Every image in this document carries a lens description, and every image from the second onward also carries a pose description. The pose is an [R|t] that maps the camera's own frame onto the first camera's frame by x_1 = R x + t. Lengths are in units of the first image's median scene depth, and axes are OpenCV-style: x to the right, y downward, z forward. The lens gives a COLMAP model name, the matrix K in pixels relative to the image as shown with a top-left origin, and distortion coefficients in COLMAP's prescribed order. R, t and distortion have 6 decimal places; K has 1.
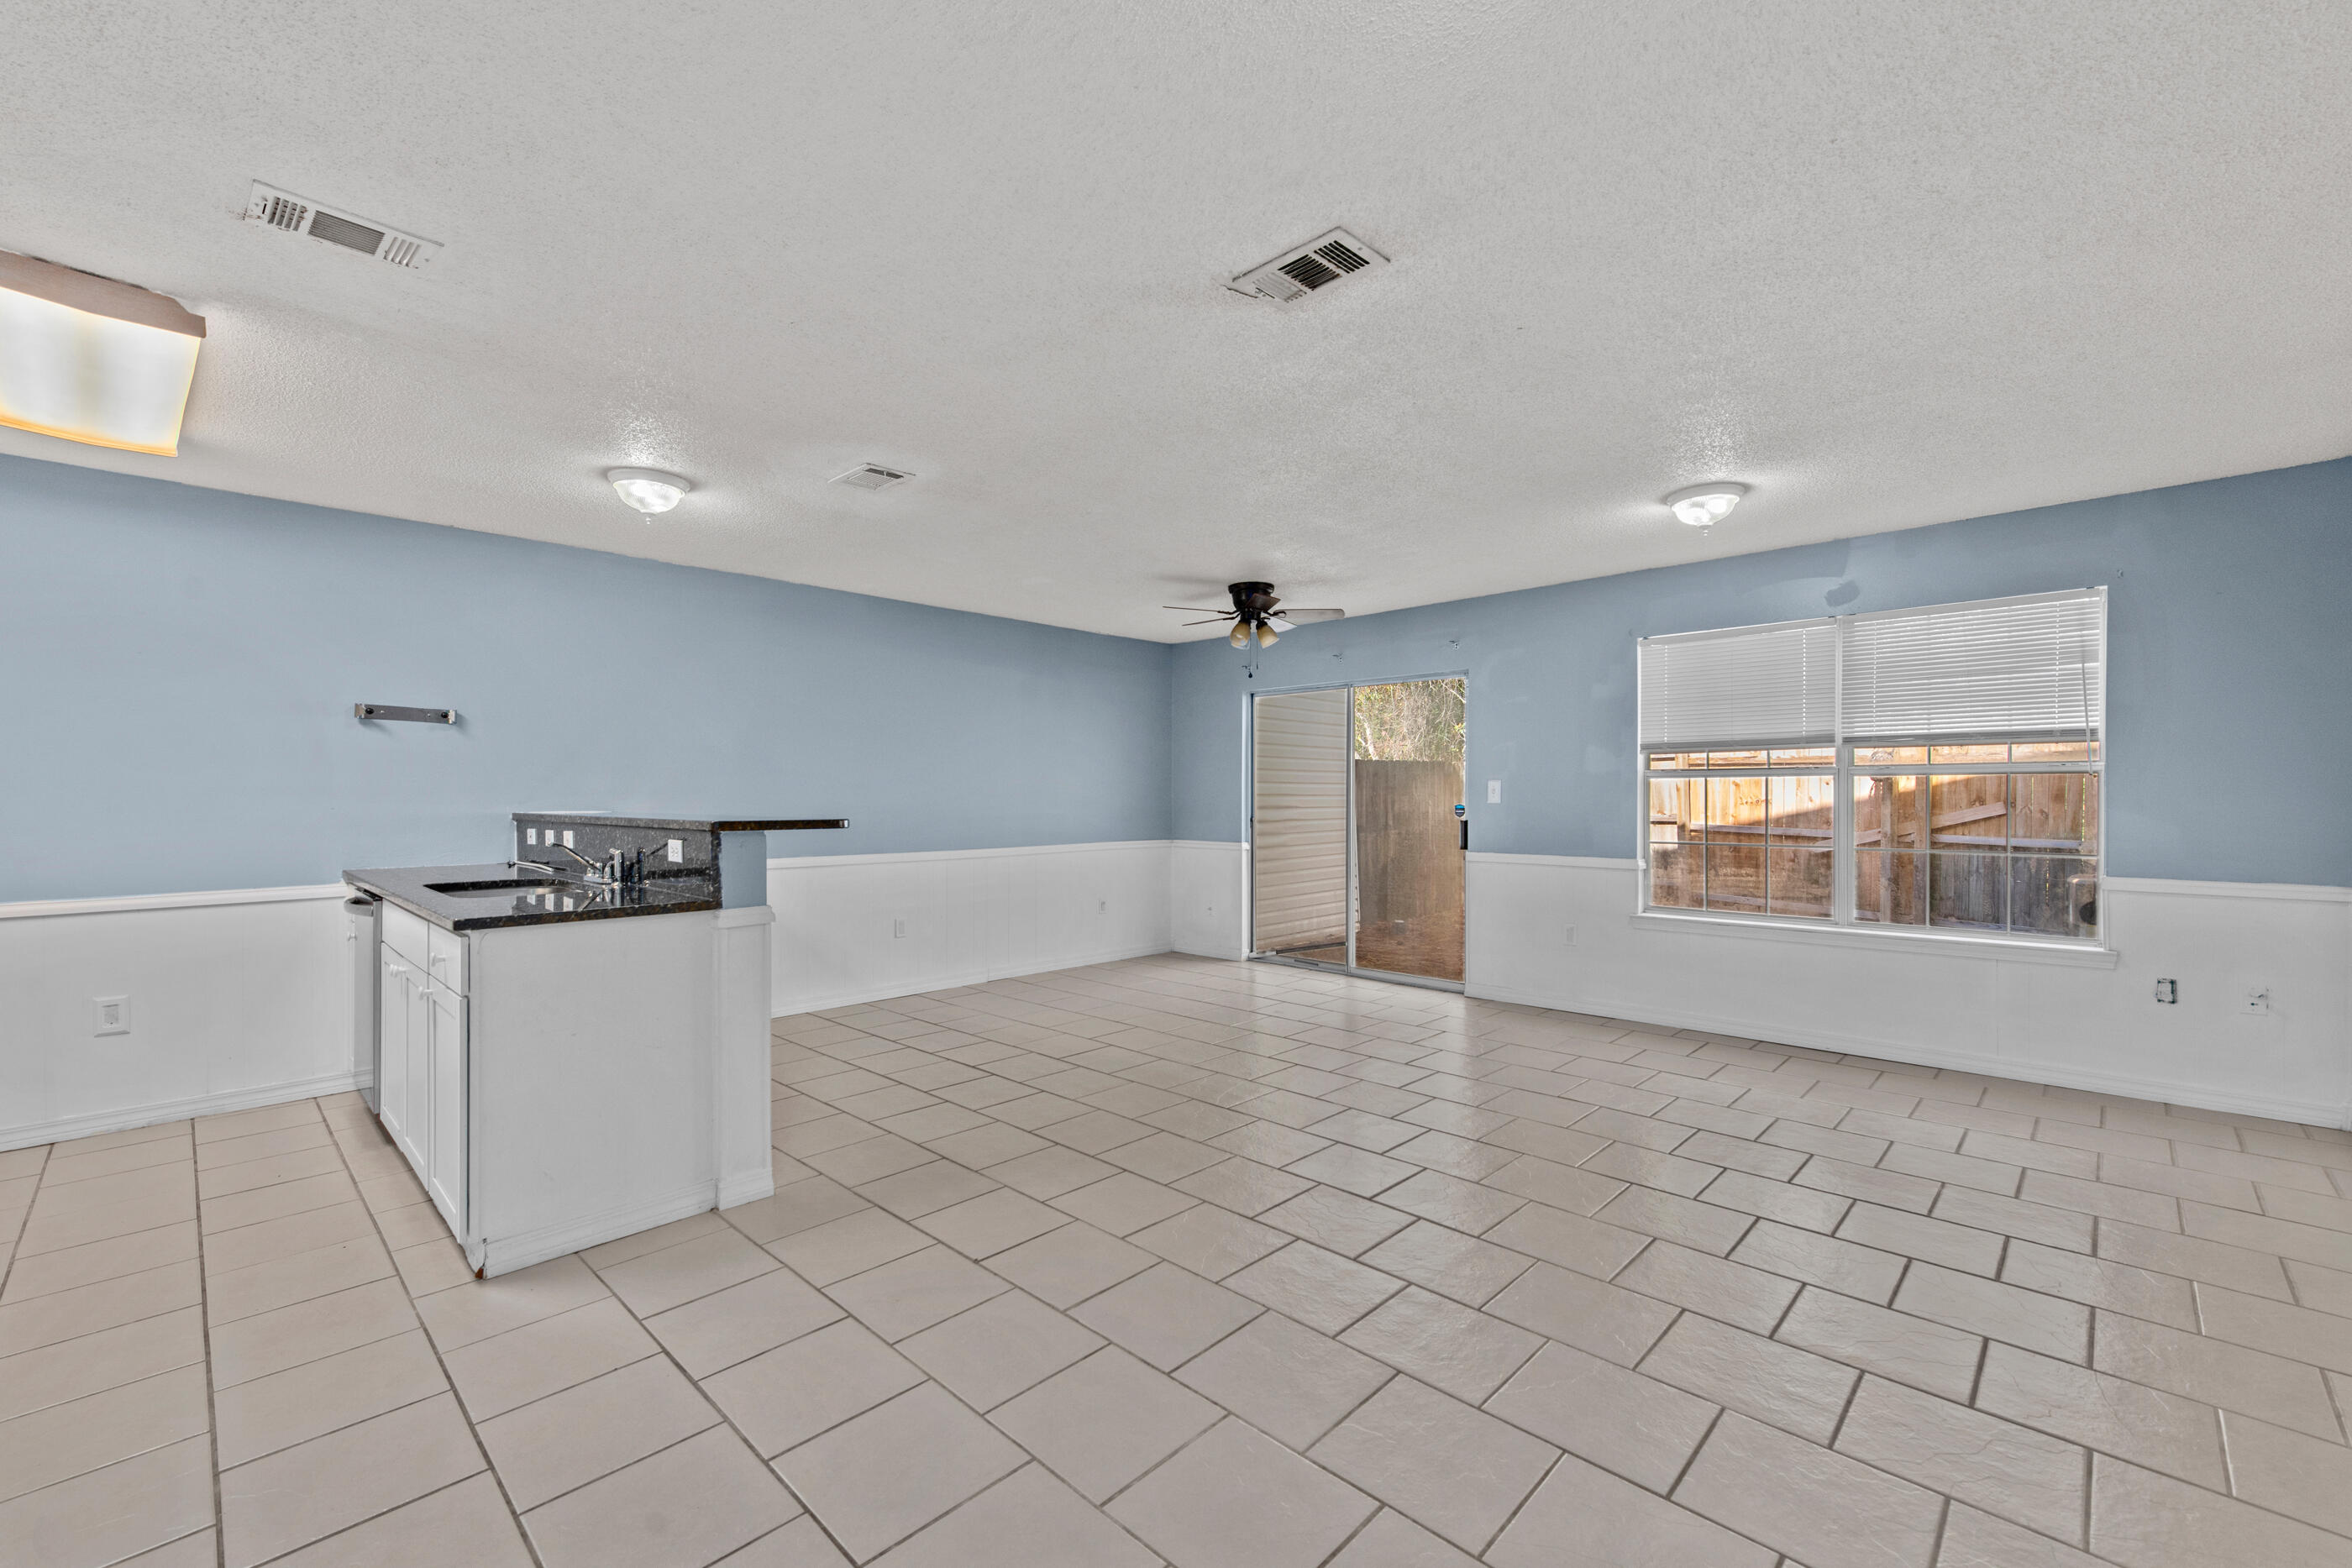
lens RADIAL K [[943.9, 0, 1184.0], [0, 943.9, 799.9], [0, 0, 1]] dist [0.009708, -0.003237]
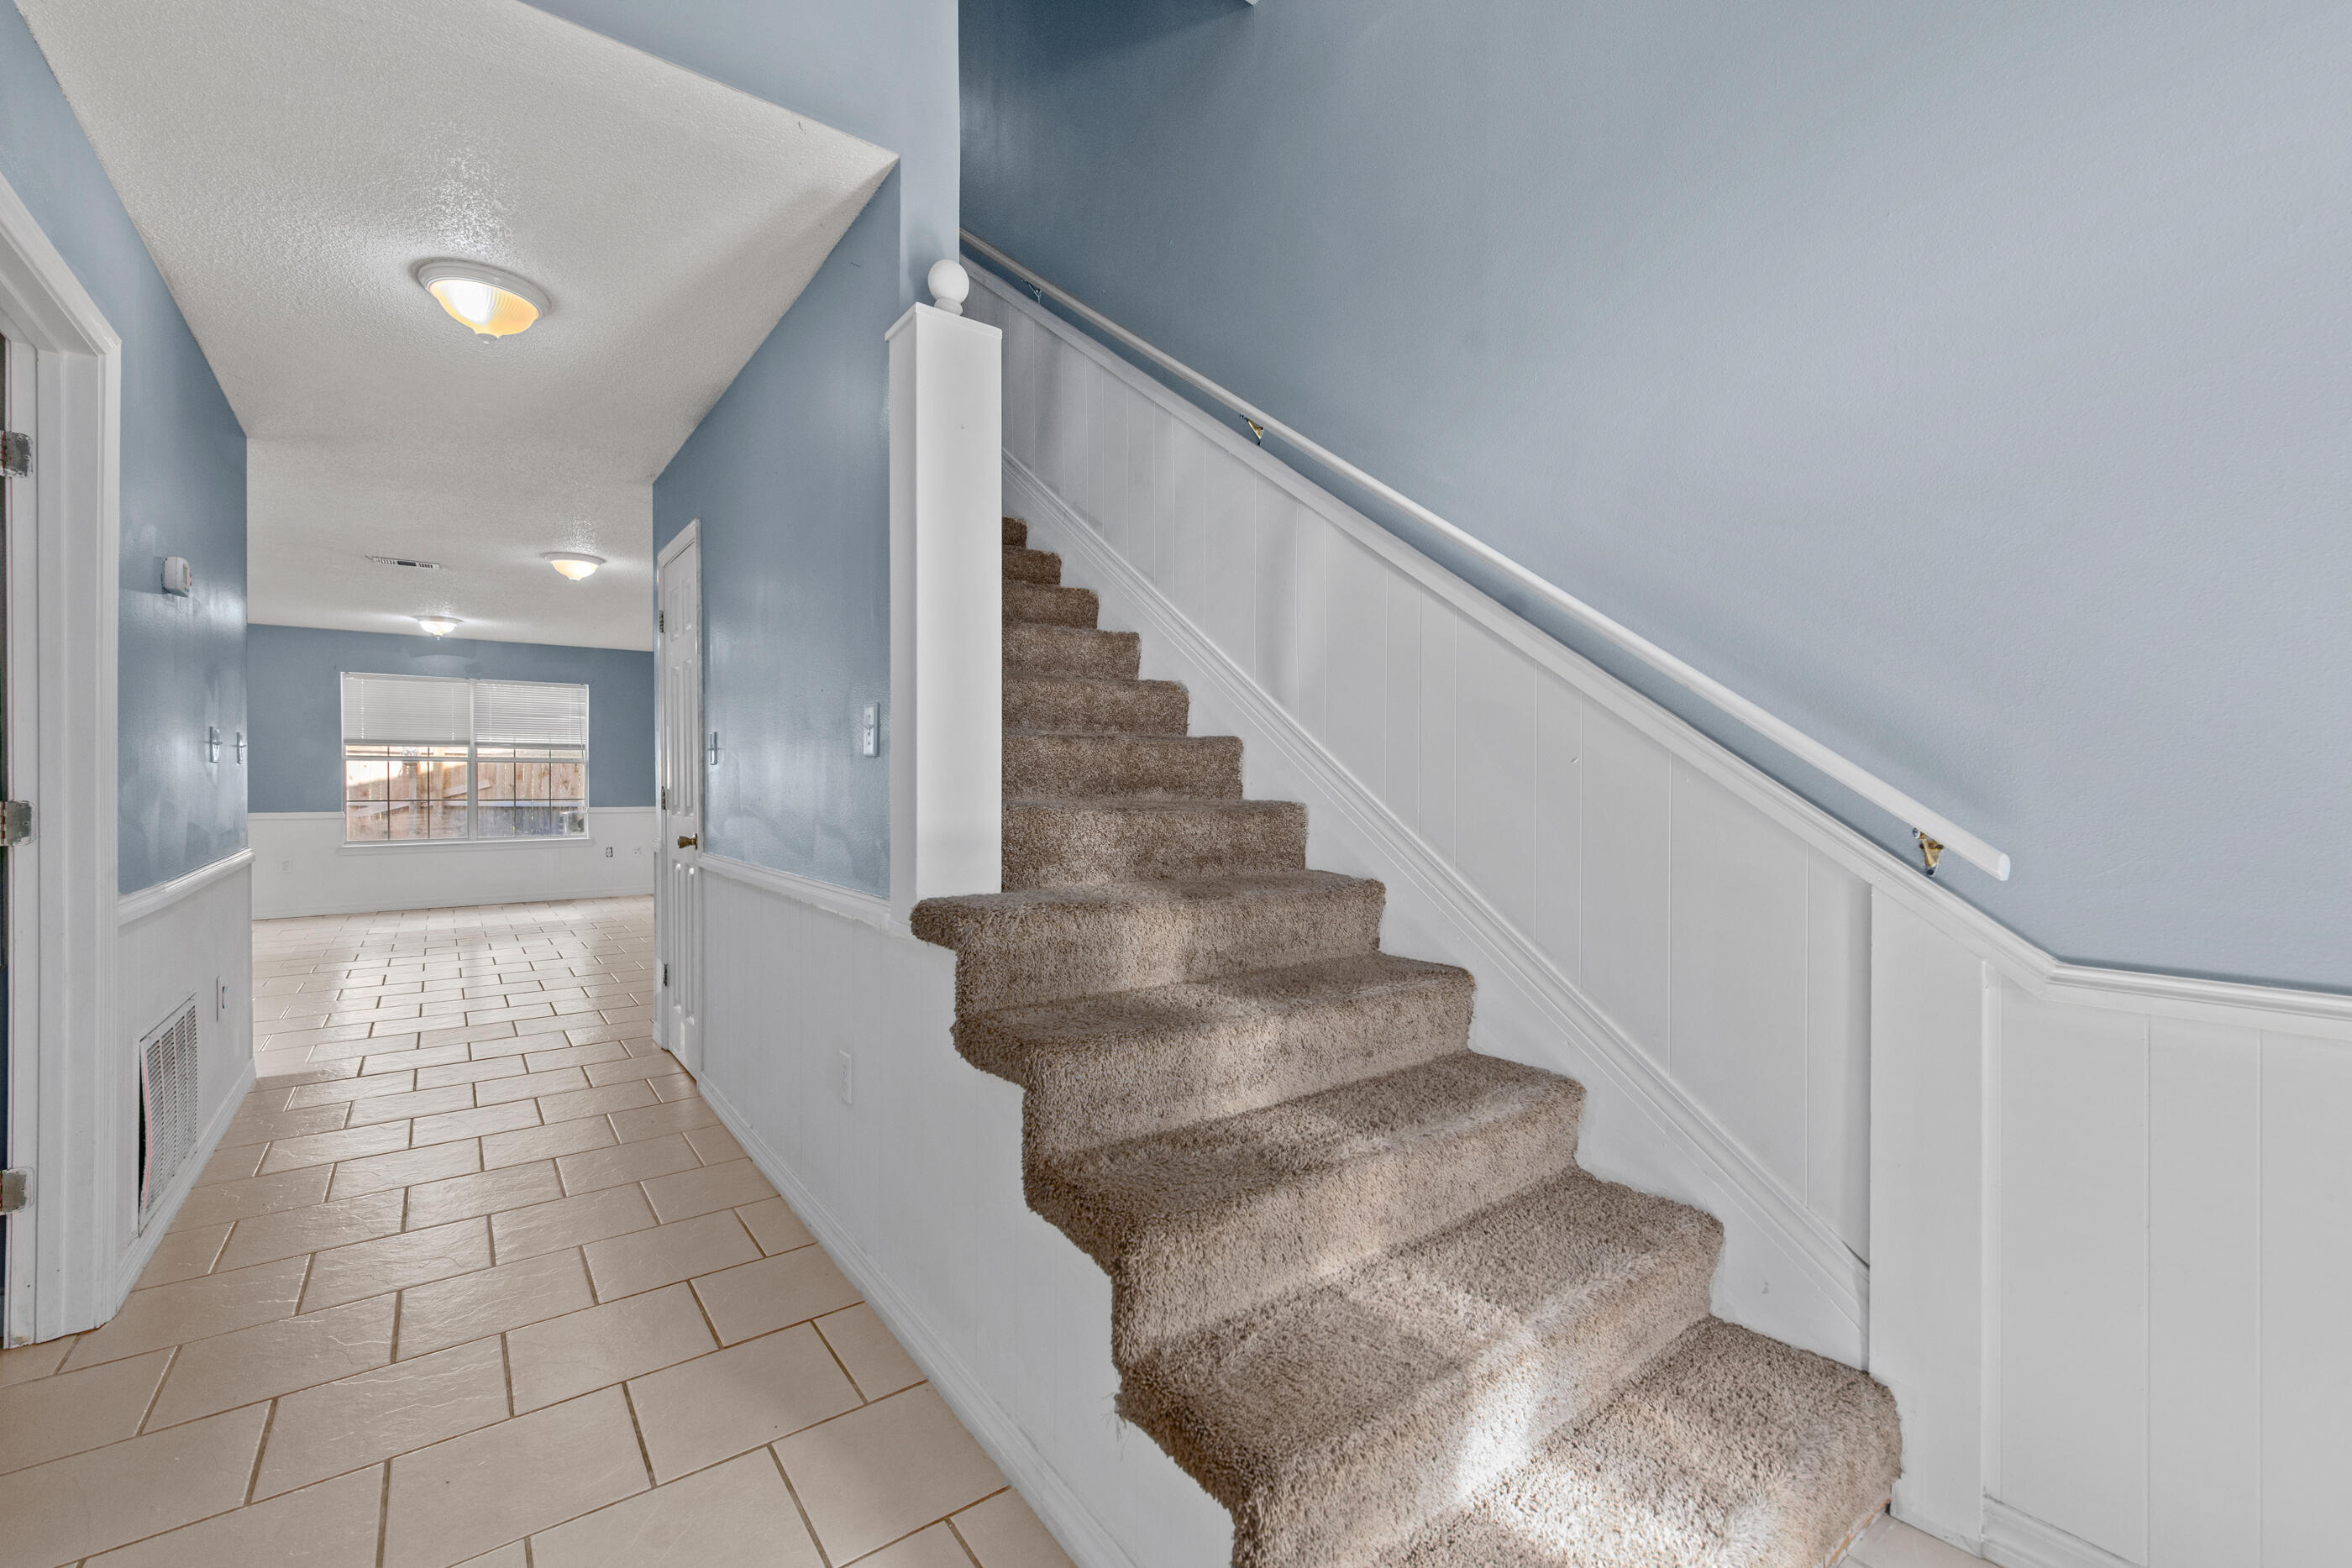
lens RADIAL K [[943.9, 0, 1198.1], [0, 943.9, 786.8], [0, 0, 1]] dist [0.009708, -0.003237]
pose [[0.120795, -0.002234, 0.992675, -0.916564], [0.003395, 0.999993, 0.001837, 0.022806], [-0.992672, 0.003148, 0.120802, -0.612033]]
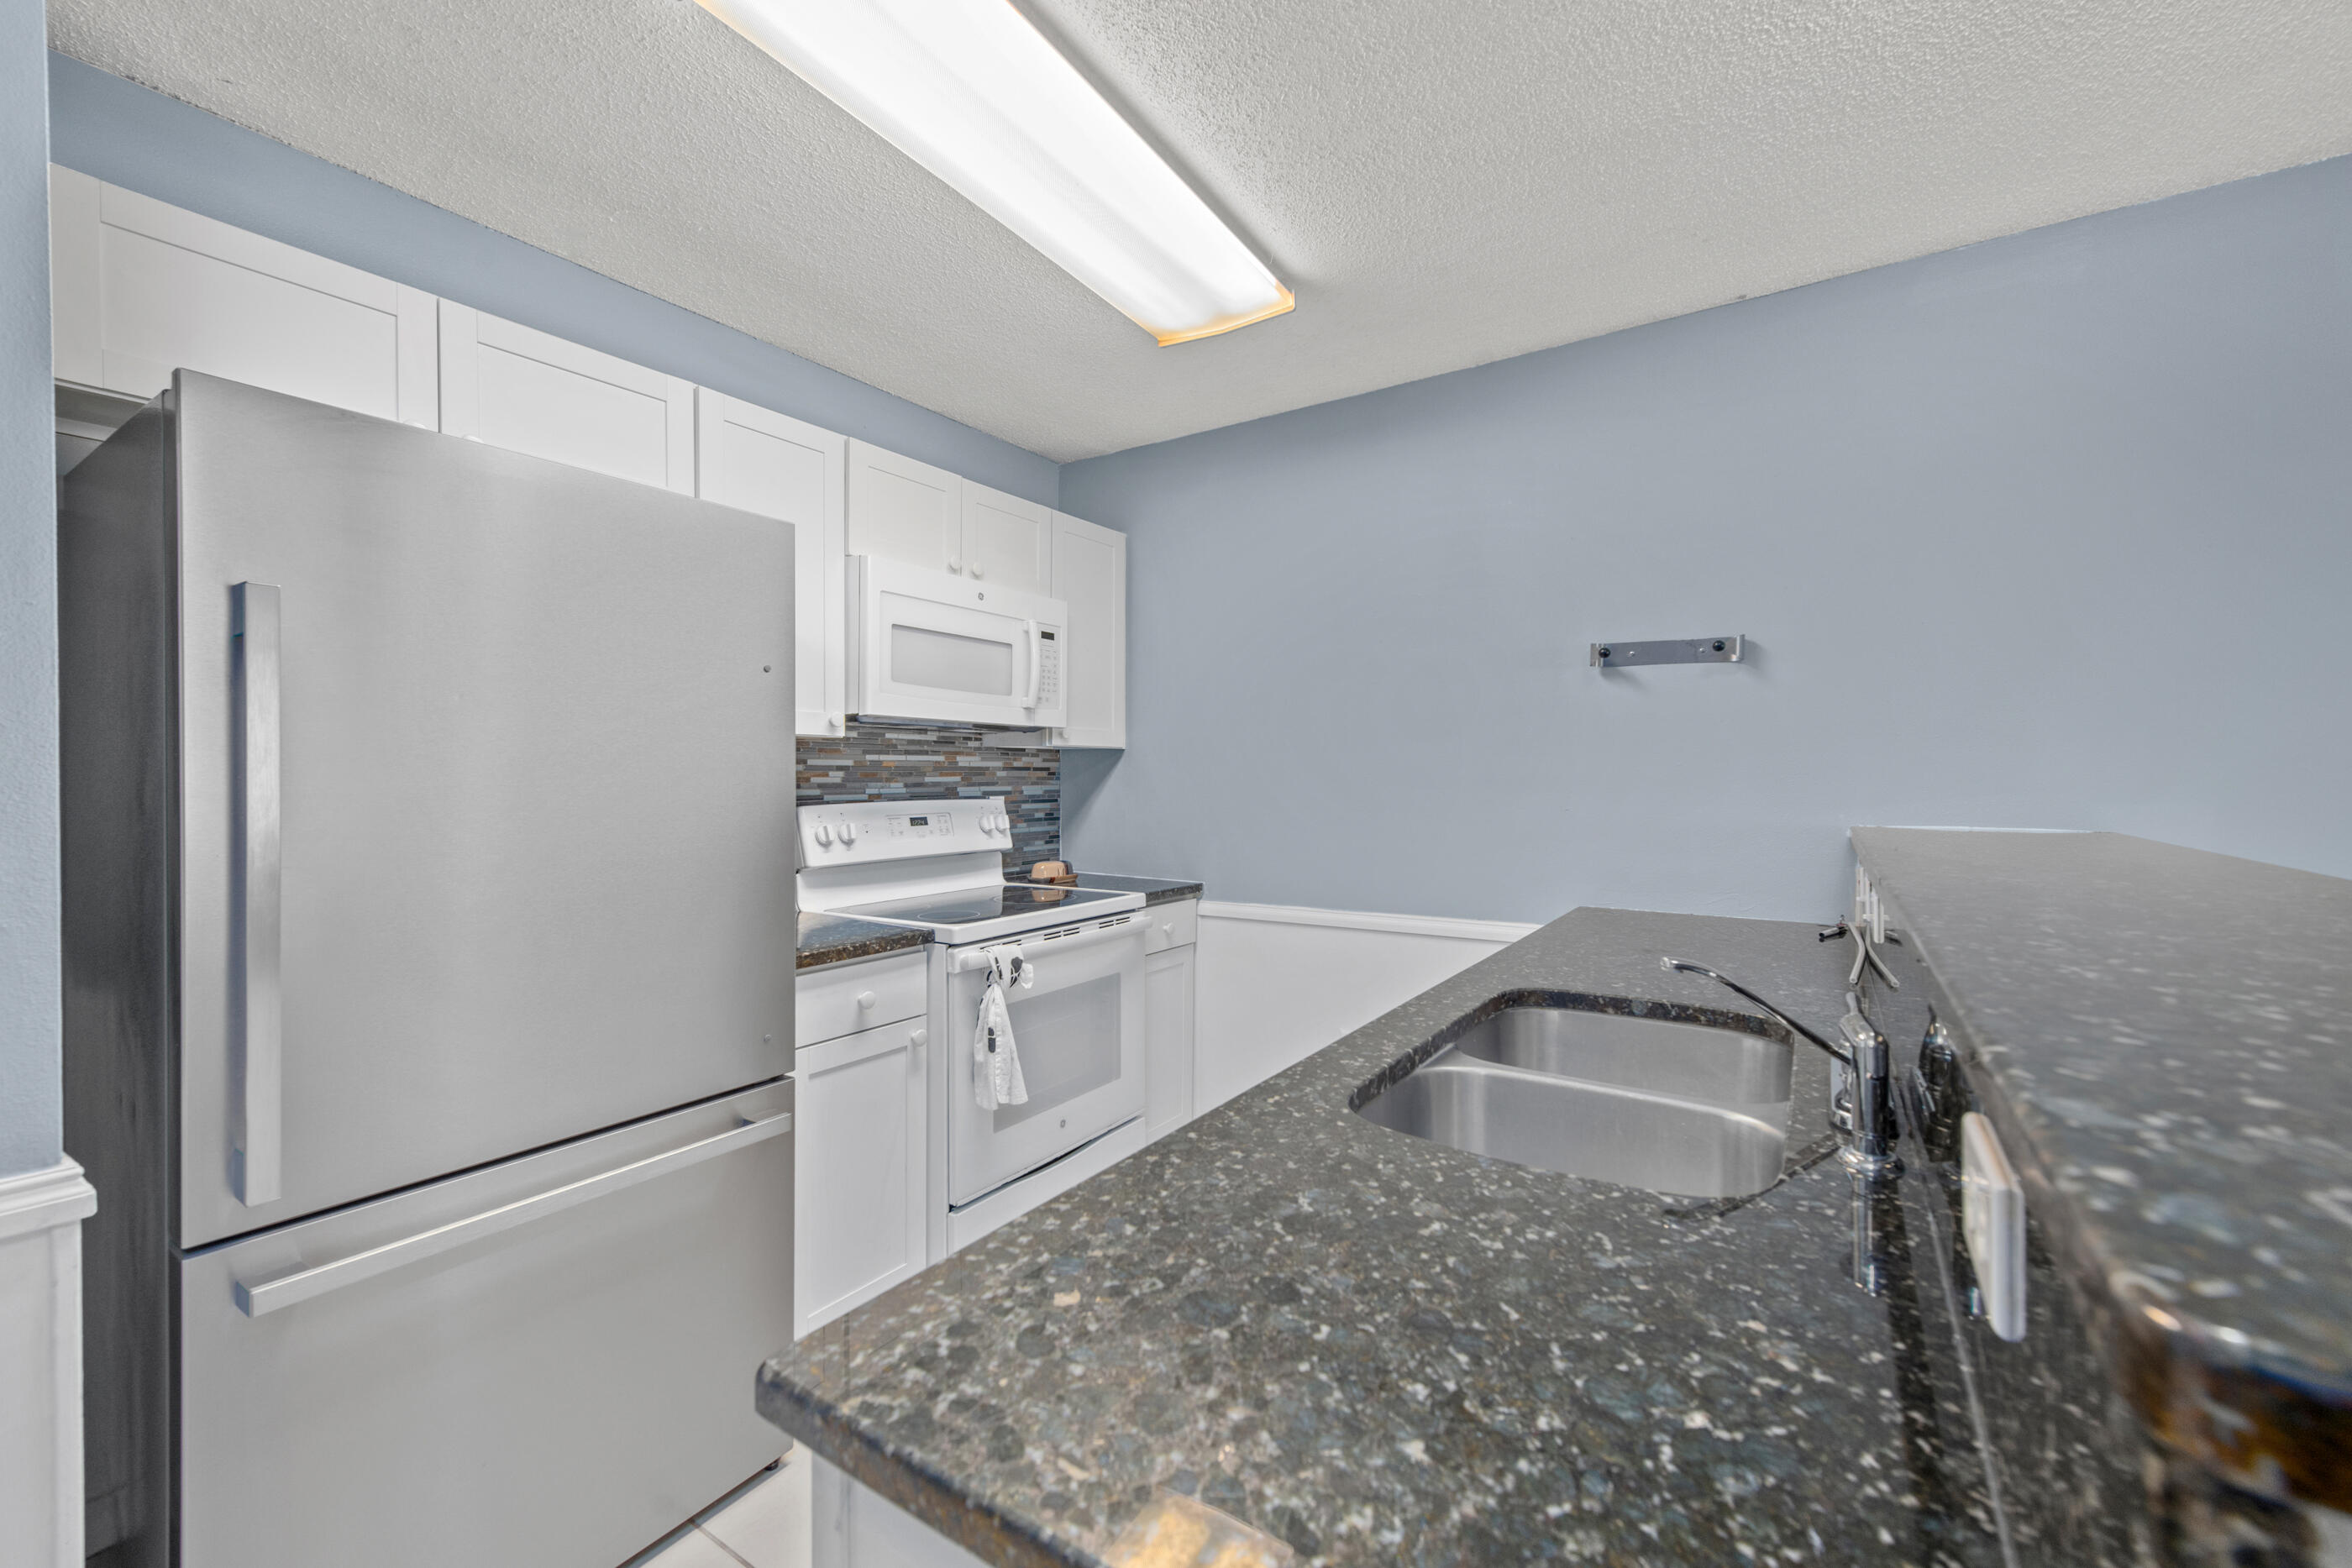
lens RADIAL K [[943.9, 0, 1179.5], [0, 943.9, 788.1], [0, 0, 1]] dist [0.009708, -0.003237]
pose [[0.165918, 0.012319, -0.986063, -0.236677], [-0.001345, 0.999924, 0.012266, -0.011135], [0.986139, -0.000709, 0.165921, 0.490445]]
